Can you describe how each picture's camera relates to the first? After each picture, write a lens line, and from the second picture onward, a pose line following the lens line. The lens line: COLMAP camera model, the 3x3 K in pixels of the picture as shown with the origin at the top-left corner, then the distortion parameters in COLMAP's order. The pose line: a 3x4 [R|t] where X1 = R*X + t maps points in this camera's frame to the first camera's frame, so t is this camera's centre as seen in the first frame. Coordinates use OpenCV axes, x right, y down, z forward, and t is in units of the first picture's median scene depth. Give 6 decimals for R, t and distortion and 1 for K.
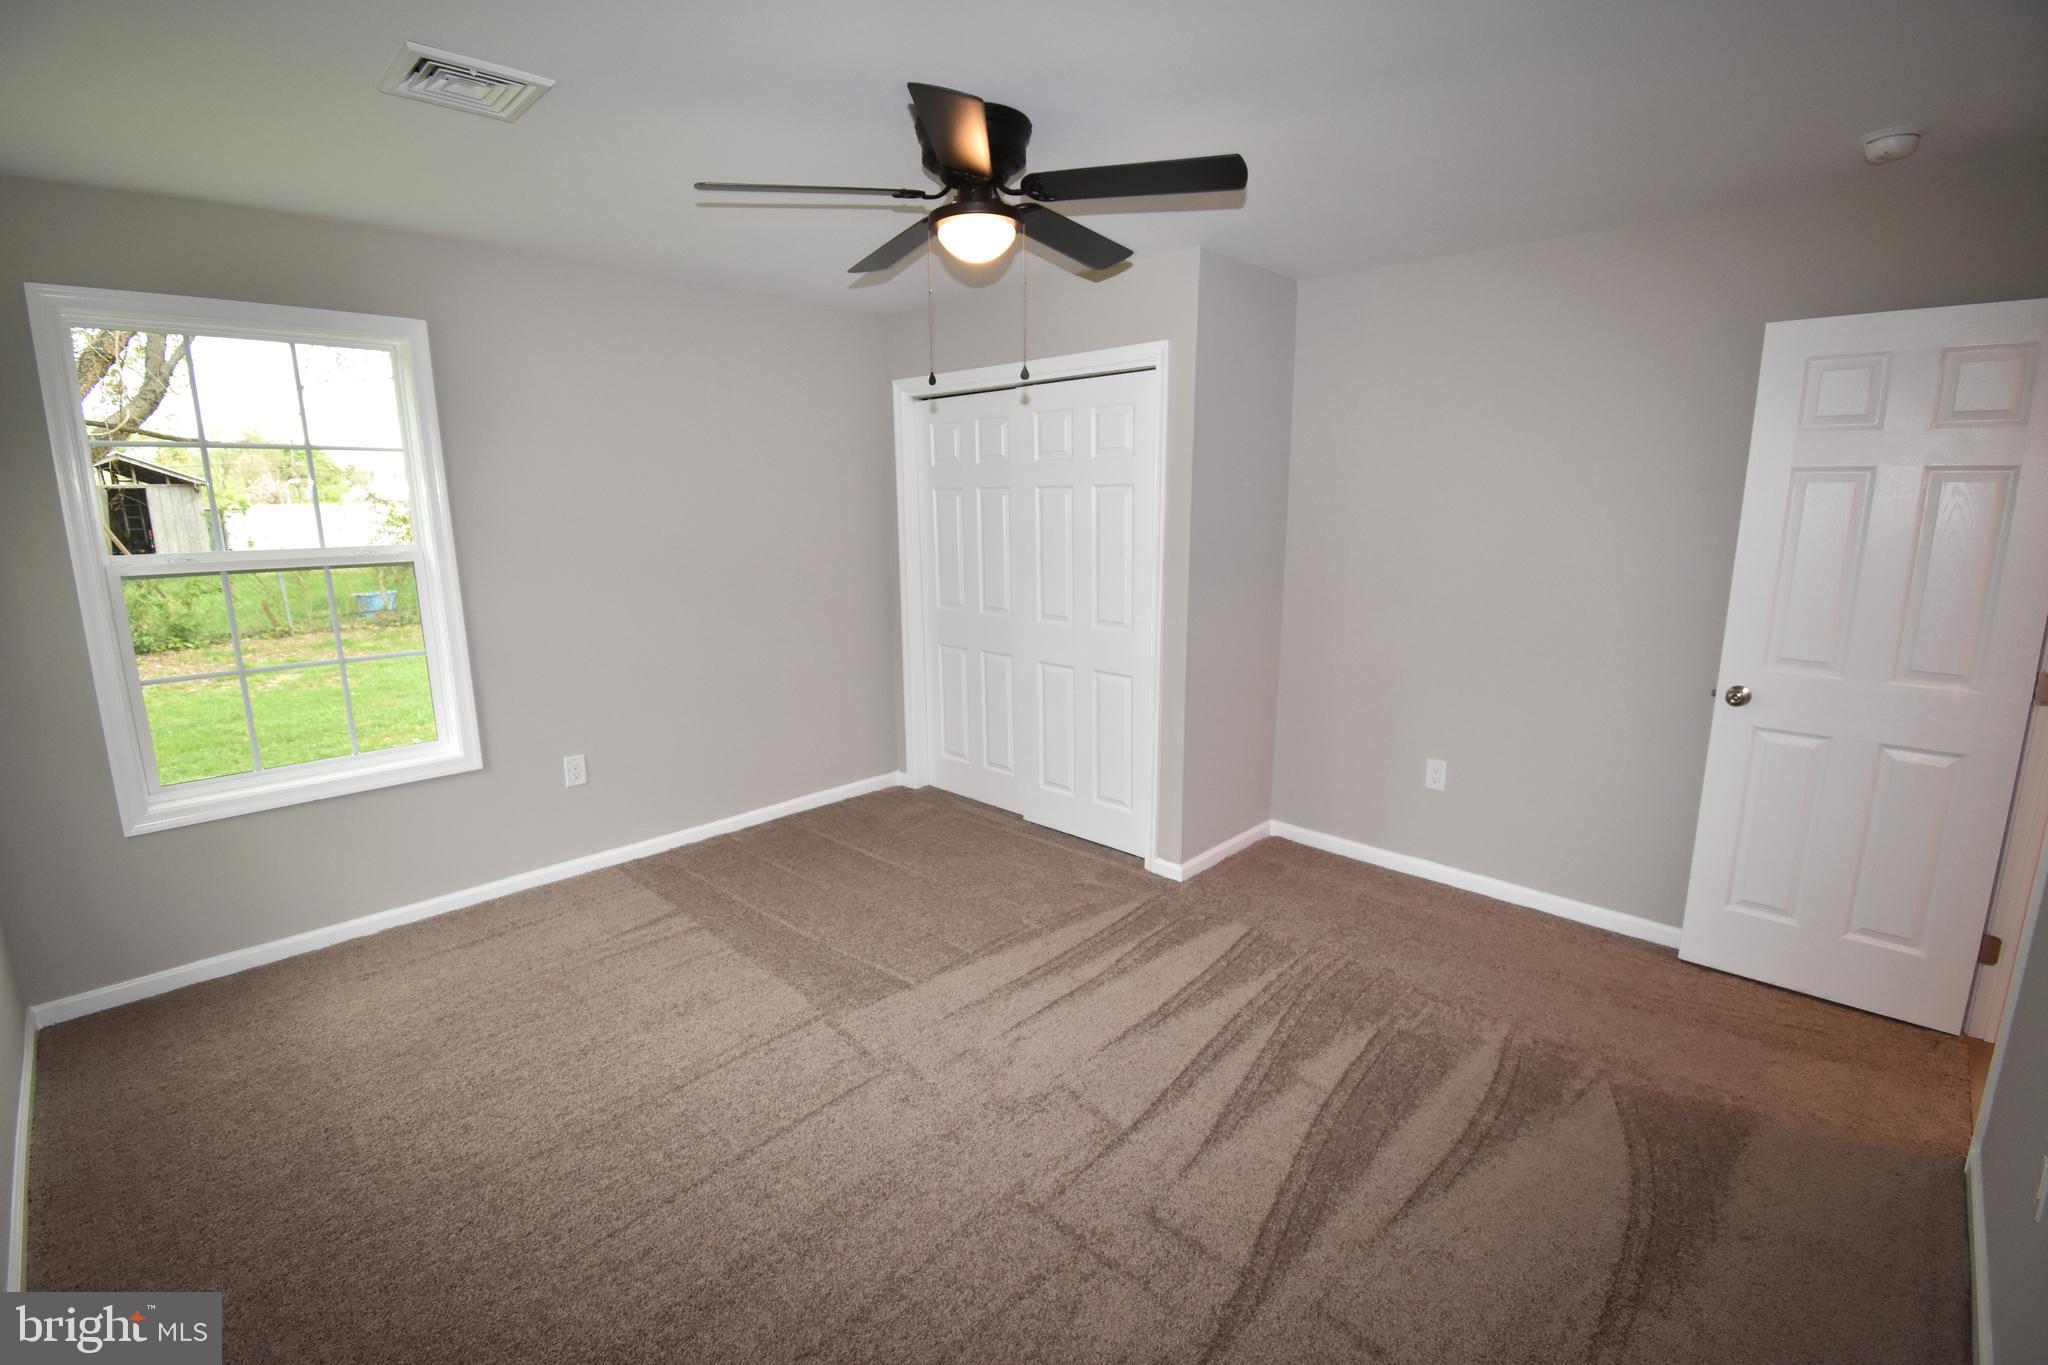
lens RADIAL K [[903.6, 0, 1031.7], [0, 903.6, 682.0], [0, 0, 1]] dist [0.019239, -0.023915]
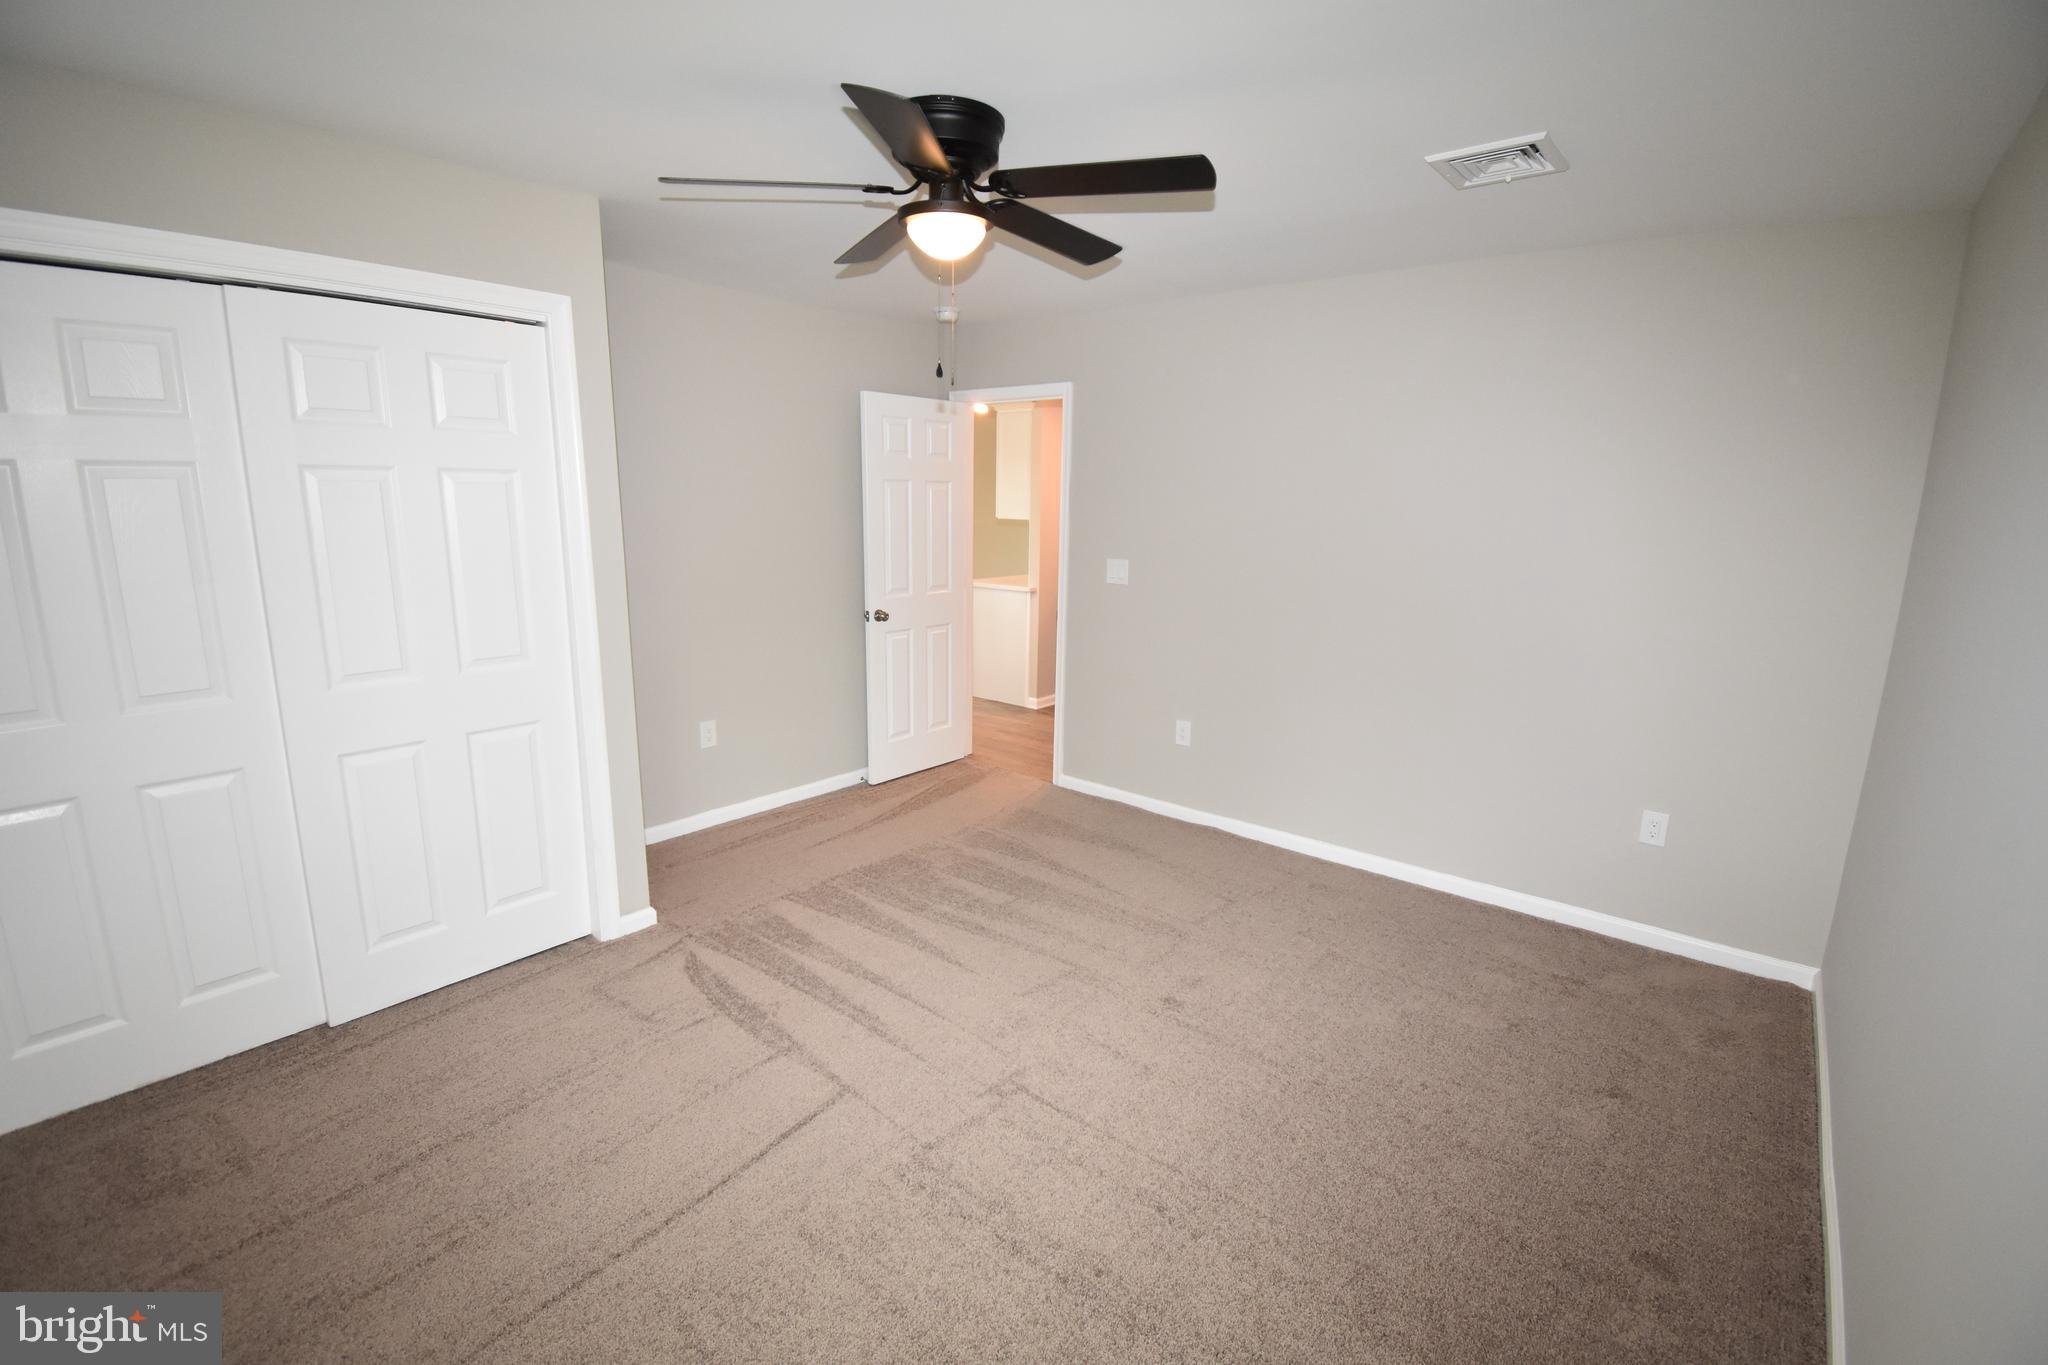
lens RADIAL K [[903.6, 0, 1031.7], [0, 903.6, 682.0], [0, 0, 1]] dist [0.019239, -0.023915]
pose [[-0.054679, -0.203489, 0.977549, -0.945600], [0.180207, 0.960926, 0.210109, -0.177137], [-0.982108, 0.187650, -0.015872, 0.833886]]
